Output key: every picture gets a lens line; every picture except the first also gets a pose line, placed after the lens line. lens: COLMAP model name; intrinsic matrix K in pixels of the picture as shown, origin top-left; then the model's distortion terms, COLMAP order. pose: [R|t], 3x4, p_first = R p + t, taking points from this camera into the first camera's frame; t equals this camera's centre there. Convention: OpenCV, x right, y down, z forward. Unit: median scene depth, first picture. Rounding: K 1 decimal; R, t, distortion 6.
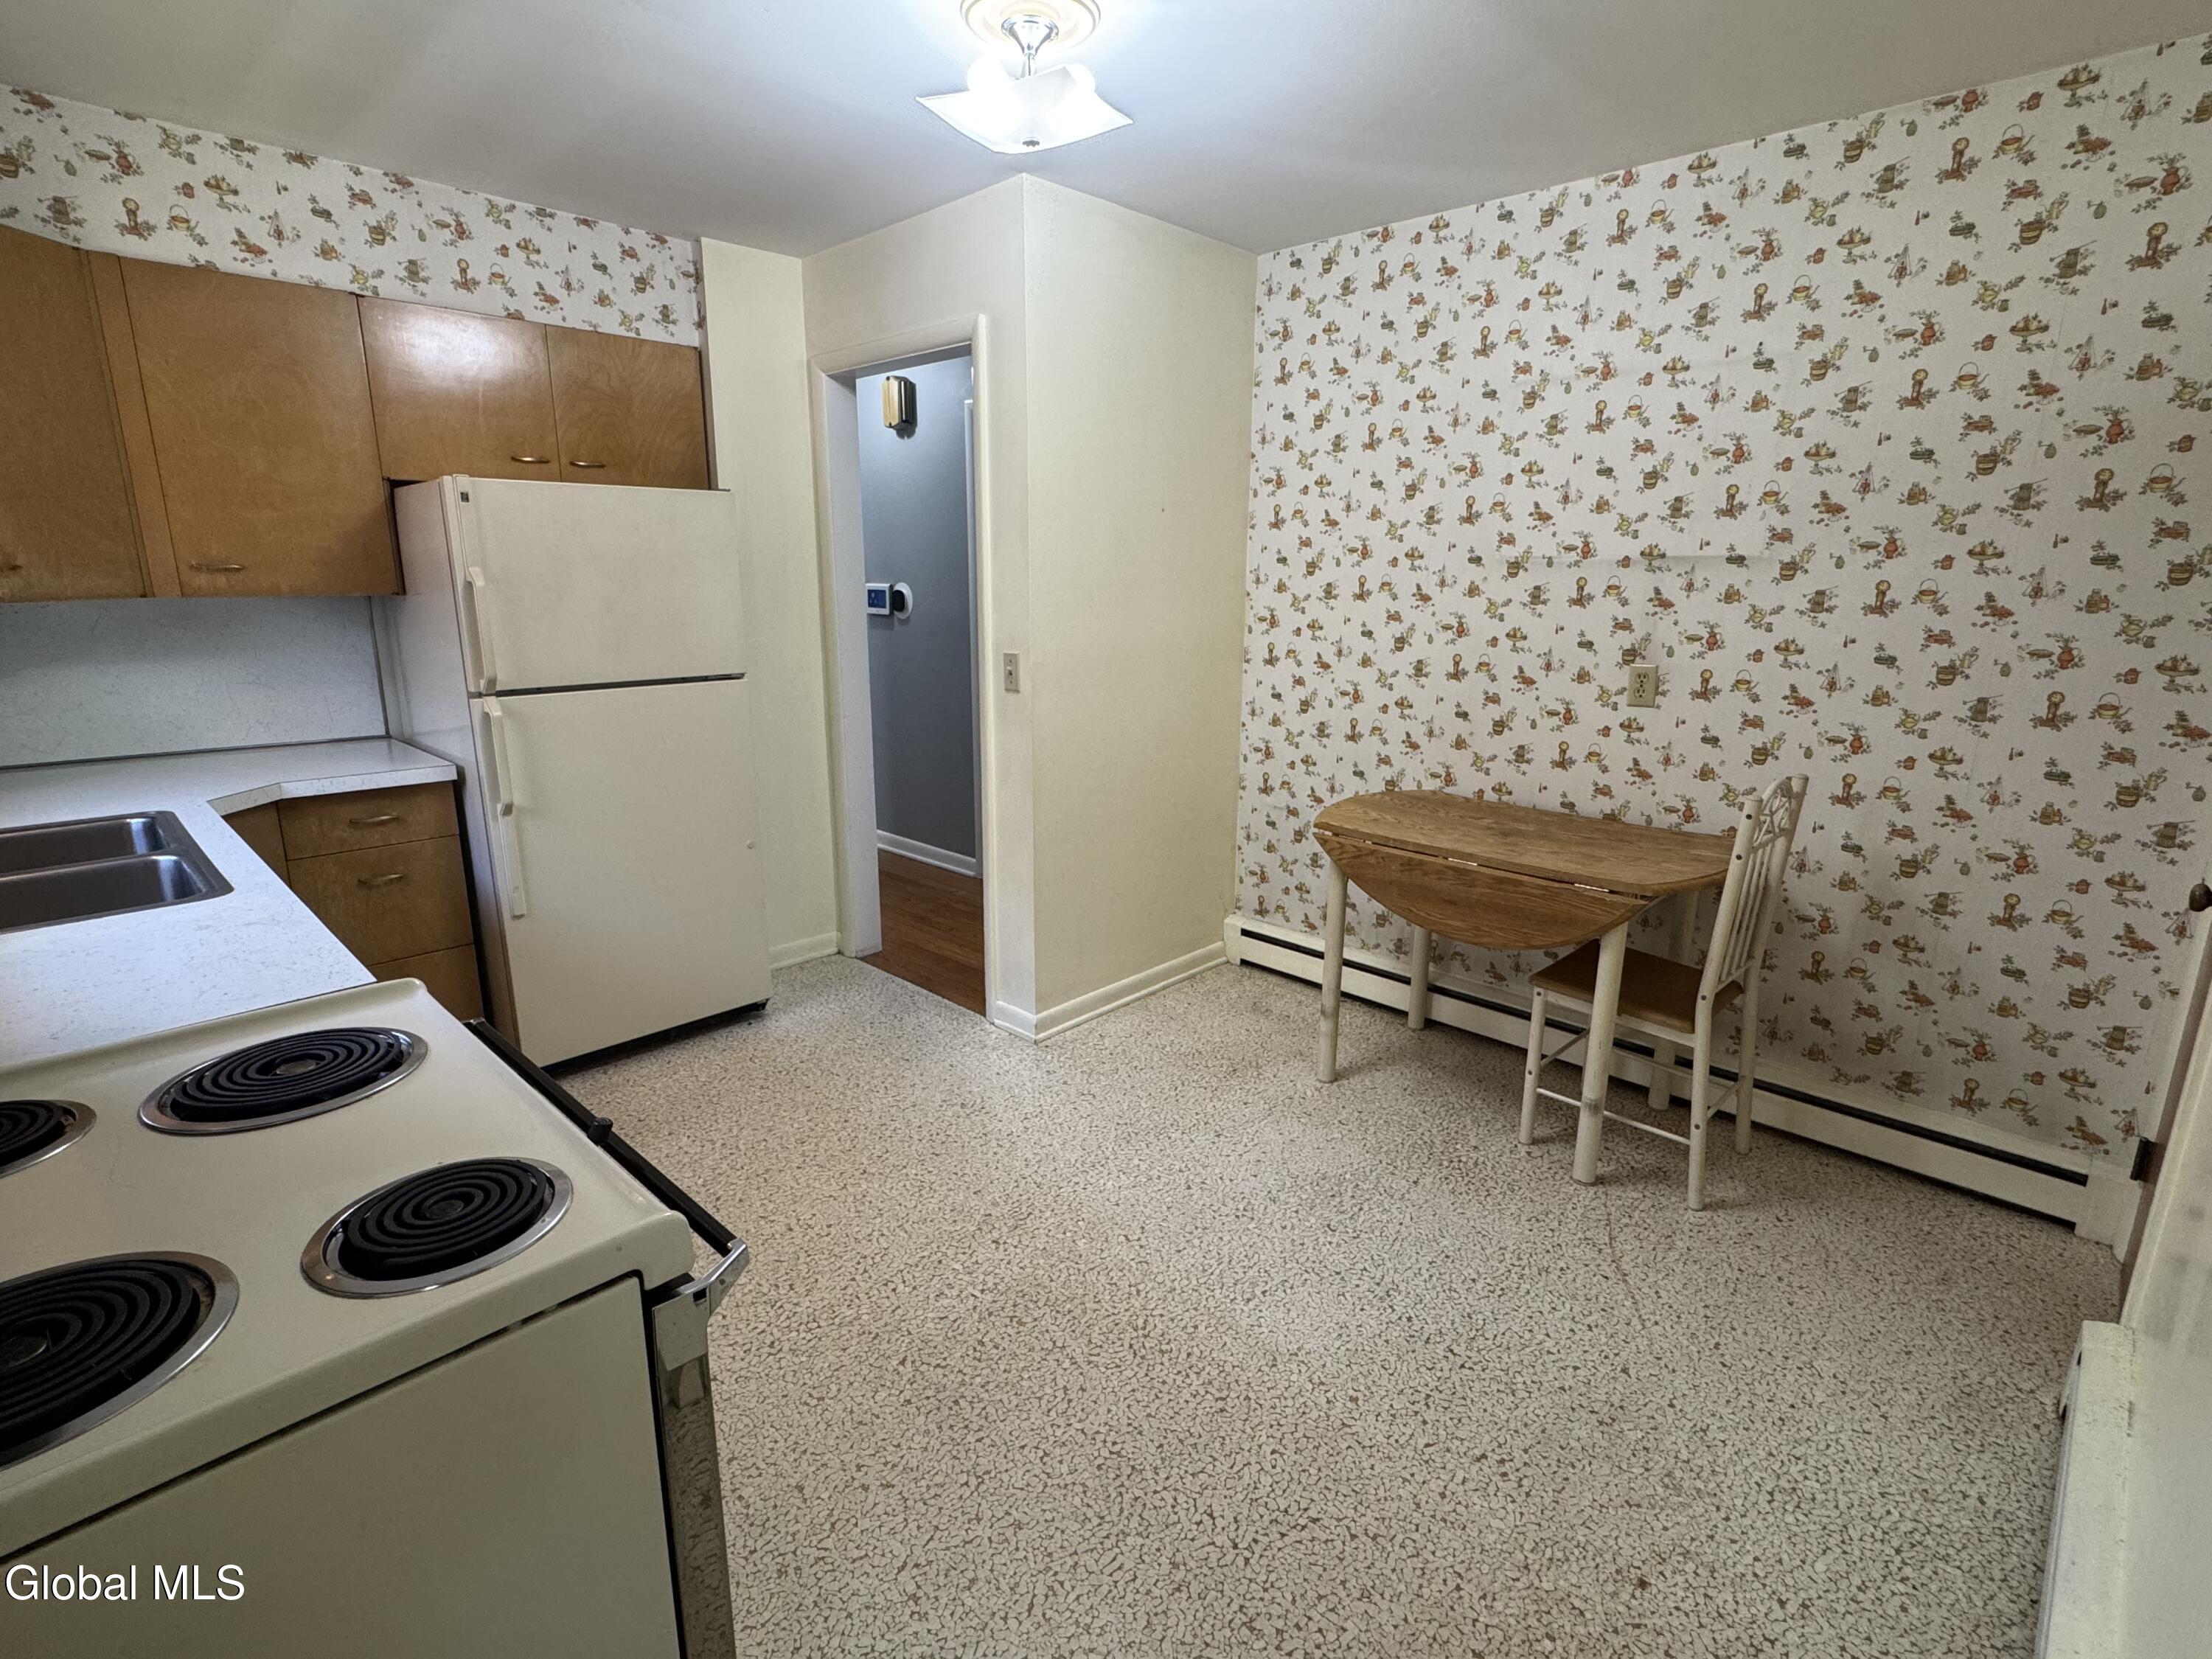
lens RADIAL K [[1062.0, 0, 1098.9], [0, 1062.0, 828.0], [0, 0, 1]] dist [-0.002920, -0.000124]
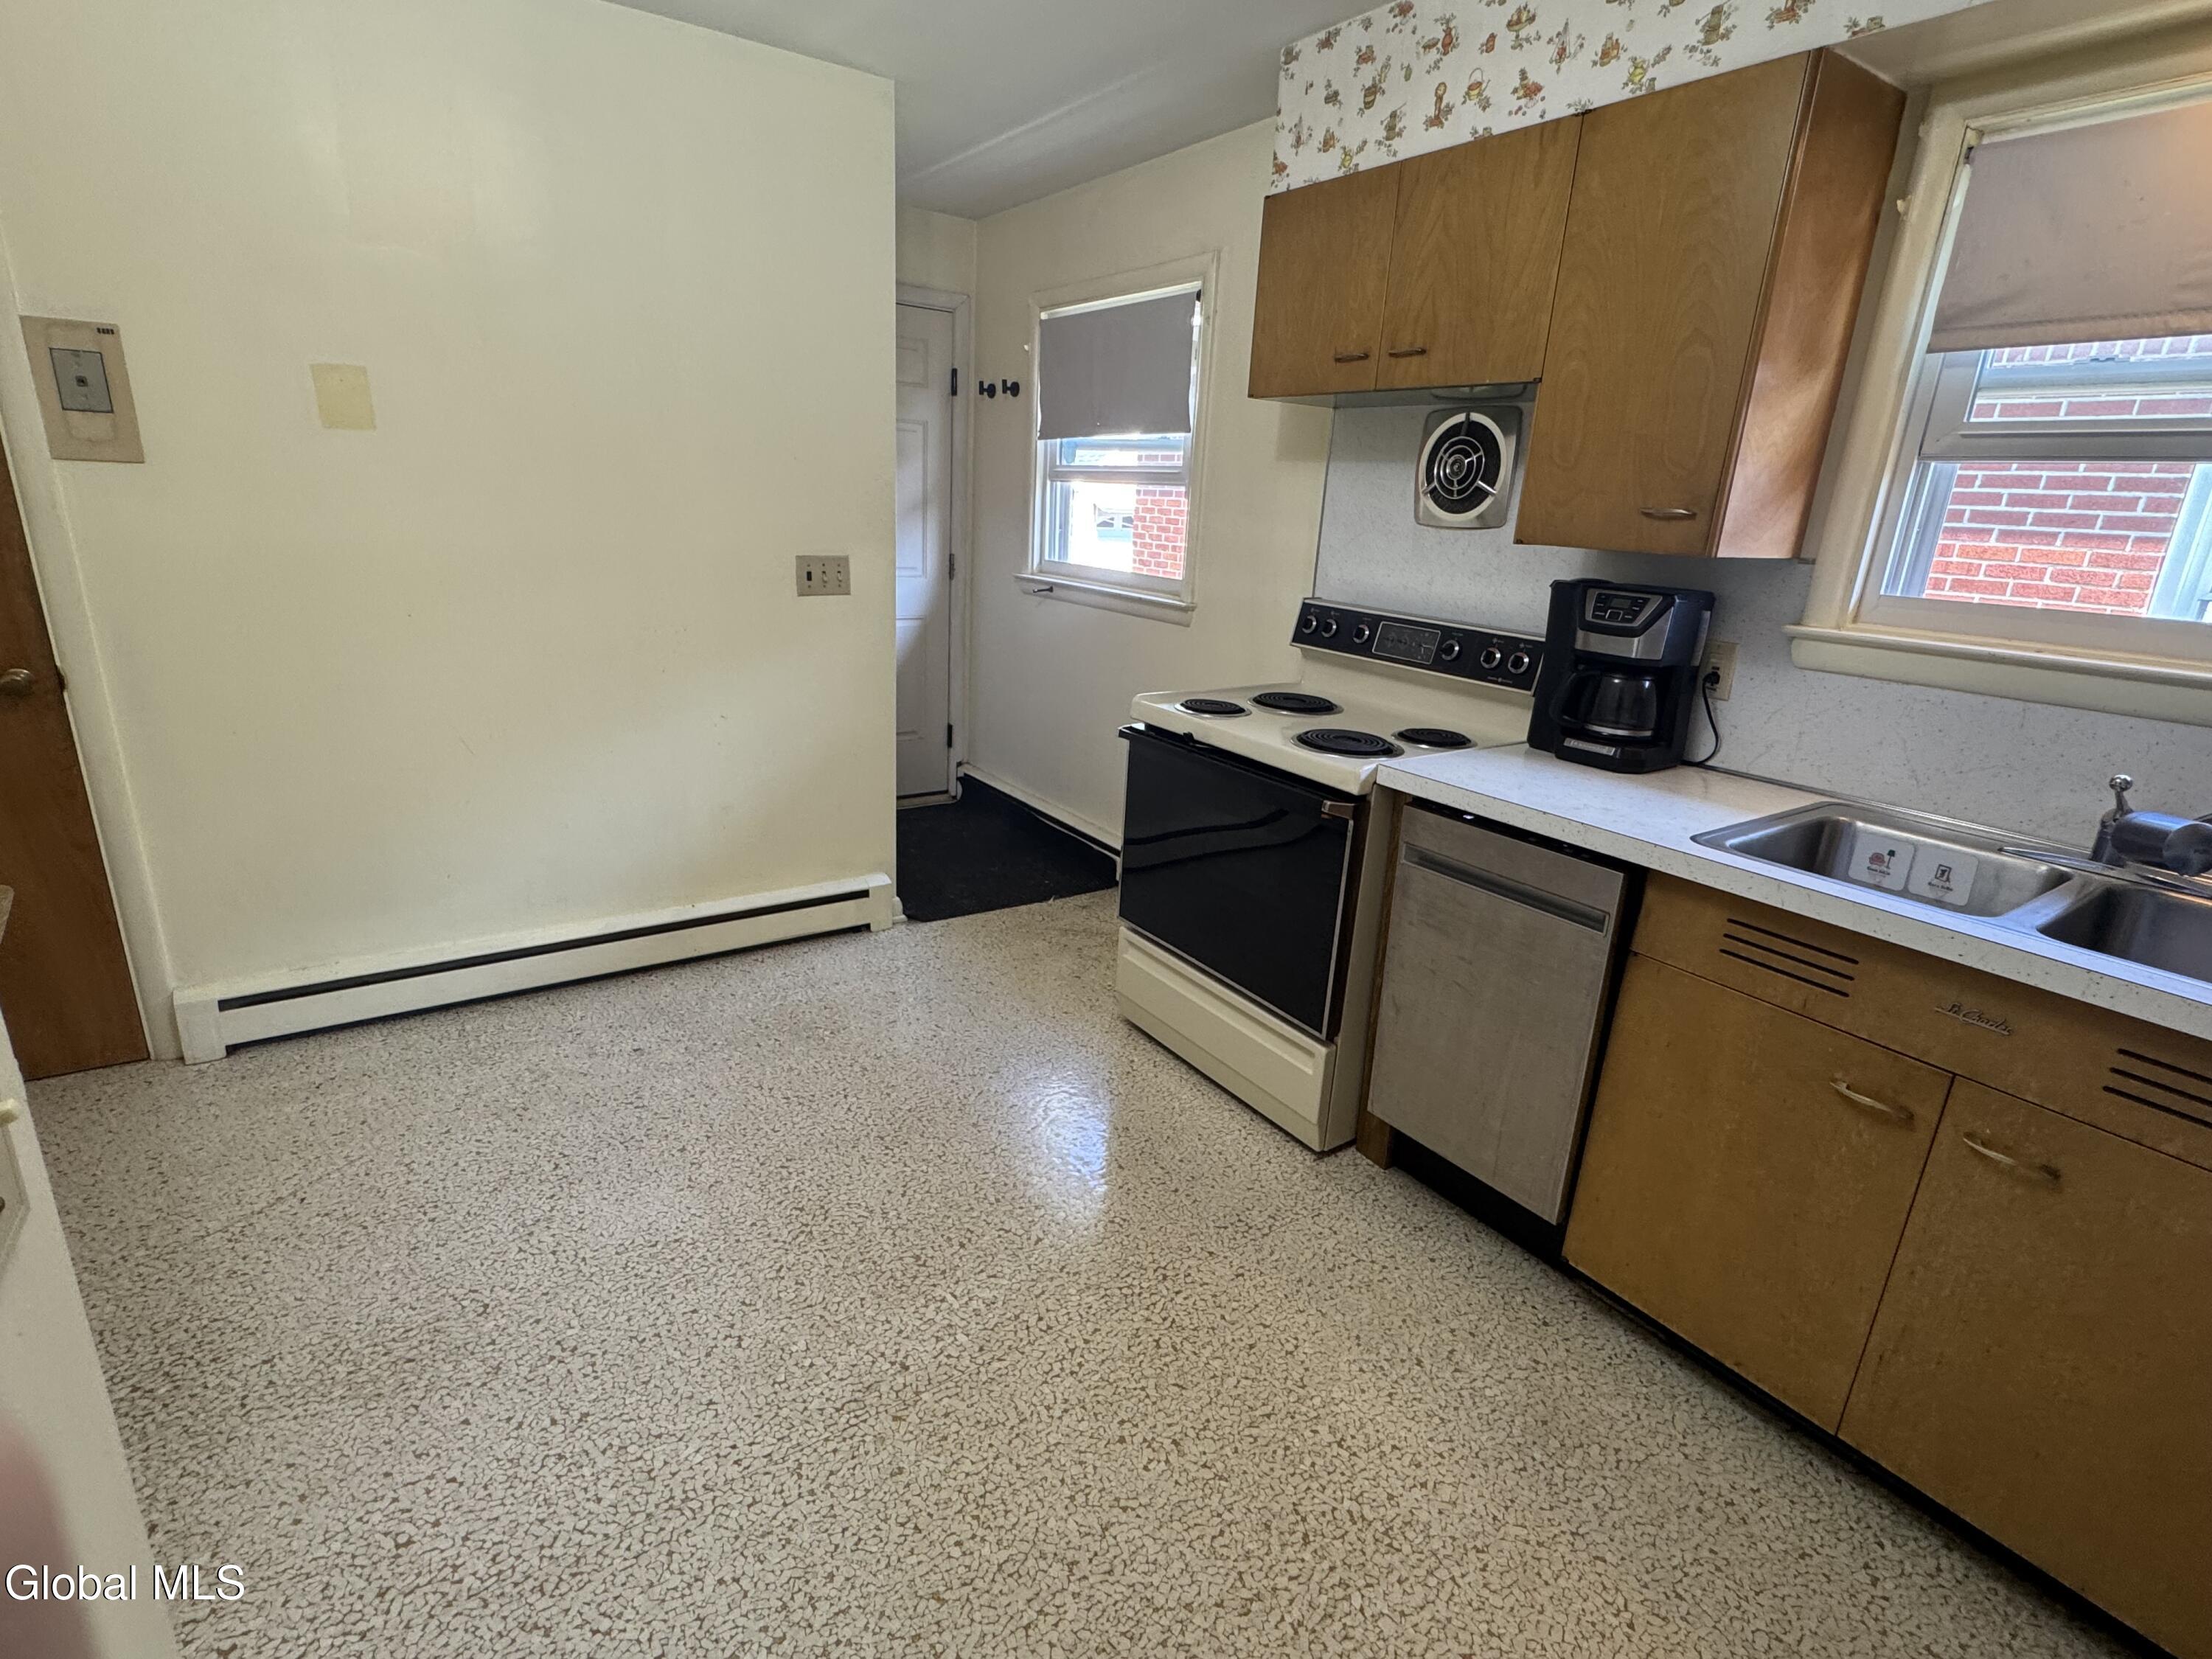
lens RADIAL K [[1062.0, 0, 1107.7], [0, 1062.0, 831.8], [0, 0, 1]] dist [-0.002920, -0.000124]
pose [[-0.980769, -0.111702, 0.160048, -0.298523], [-0.012756, 0.854963, 0.518533, -0.312243], [-0.194756, 0.506519, -0.839946, 1.325163]]
